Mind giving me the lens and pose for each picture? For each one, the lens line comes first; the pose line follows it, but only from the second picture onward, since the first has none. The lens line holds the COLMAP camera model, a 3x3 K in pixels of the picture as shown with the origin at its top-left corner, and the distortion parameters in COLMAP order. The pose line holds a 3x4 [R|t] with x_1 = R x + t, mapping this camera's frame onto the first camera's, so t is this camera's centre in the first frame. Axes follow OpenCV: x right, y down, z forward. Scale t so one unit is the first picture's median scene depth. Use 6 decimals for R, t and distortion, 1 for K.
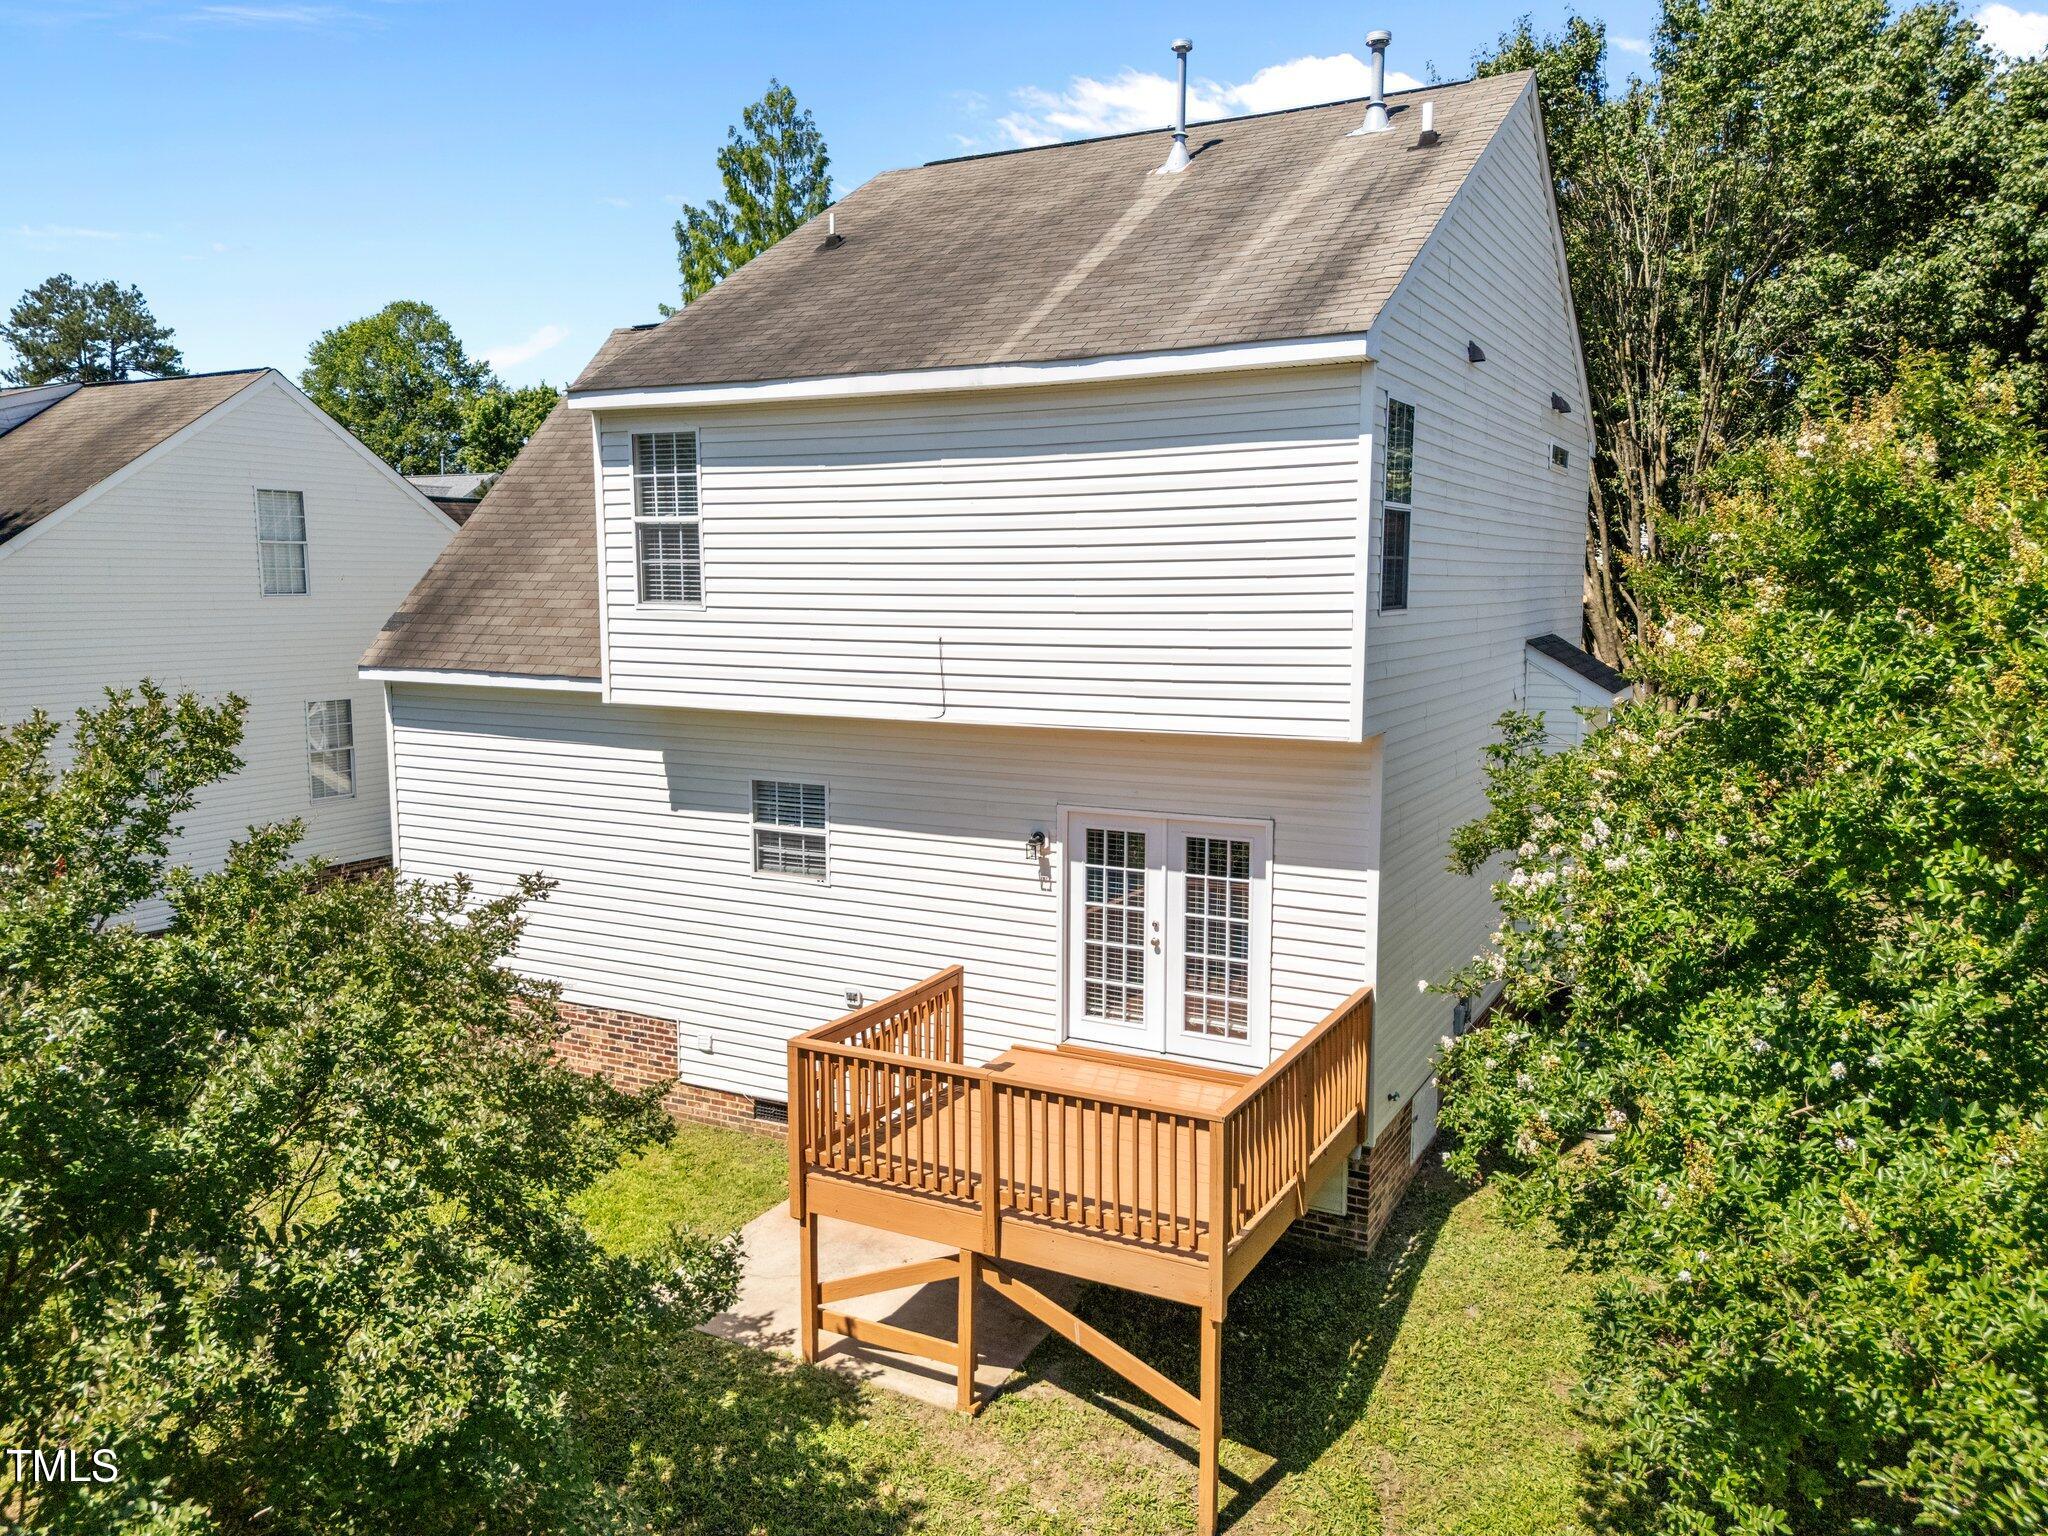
lens RADIAL K [[1512.7, 0, 1040.7], [0, 1512.7, 777.0], [0, 0, 1]] dist [0.063203, -0.045849]
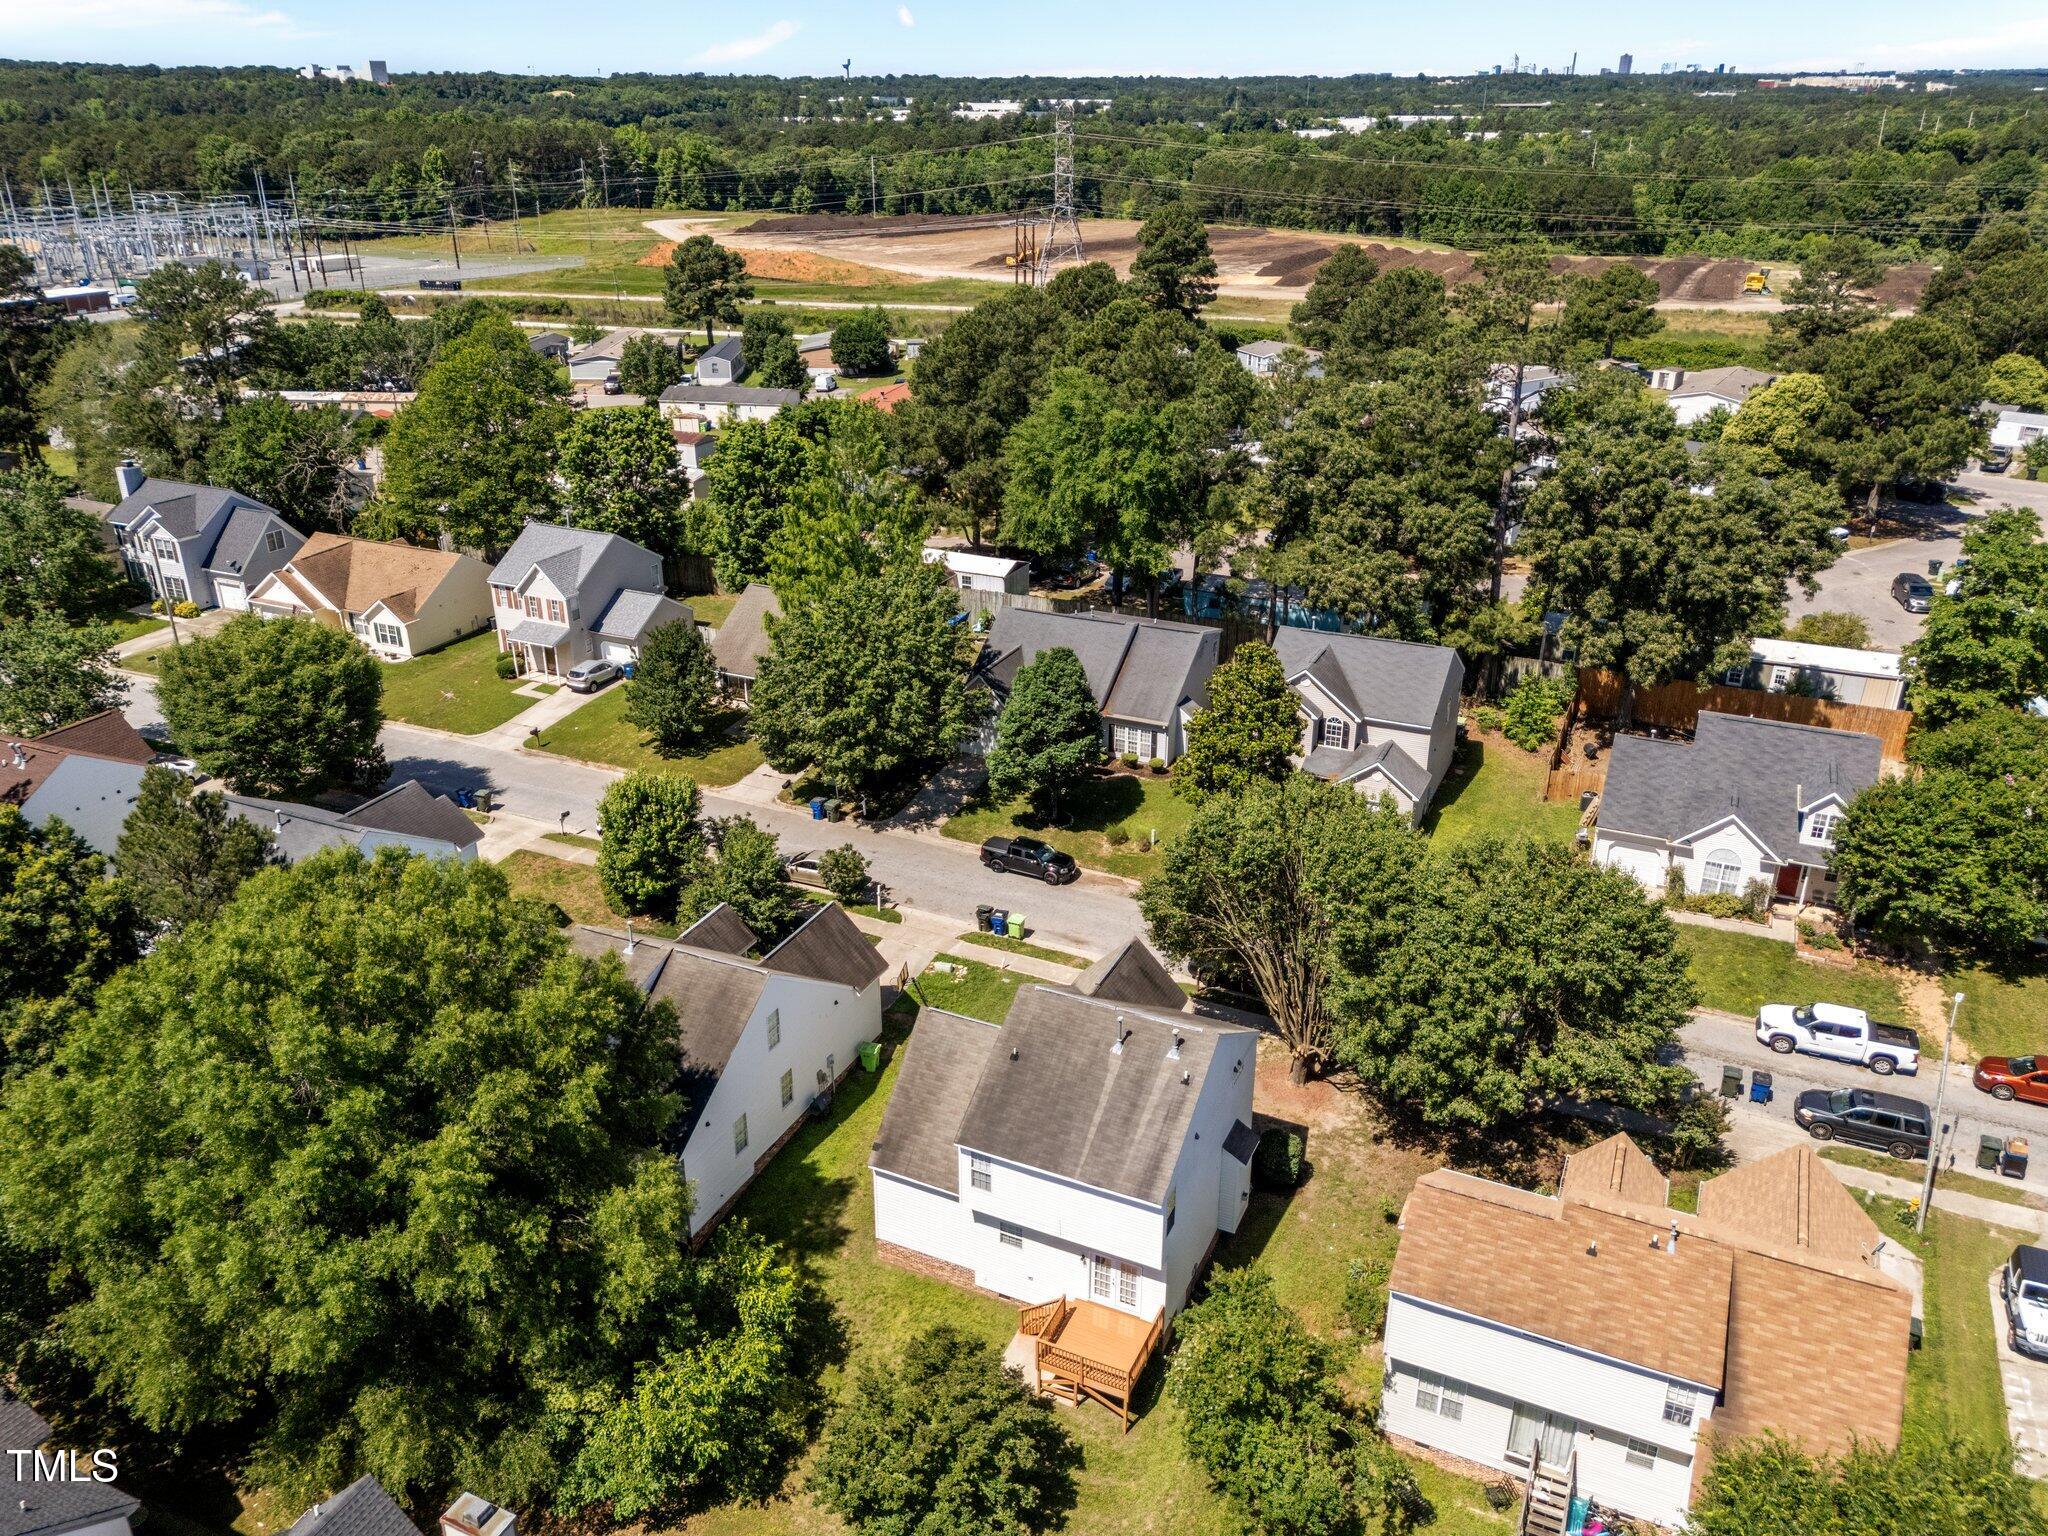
lens RADIAL K [[1512.7, 0, 1022.5], [0, 1512.7, 769.2], [0, 0, 1]] dist [0.063203, -0.045849]
pose [[0.998850, -0.019765, 0.043676, -0.292684], [0.007105, 0.962025, 0.272869, -2.156217], [-0.047410, -0.272245, 0.961059, -2.333297]]
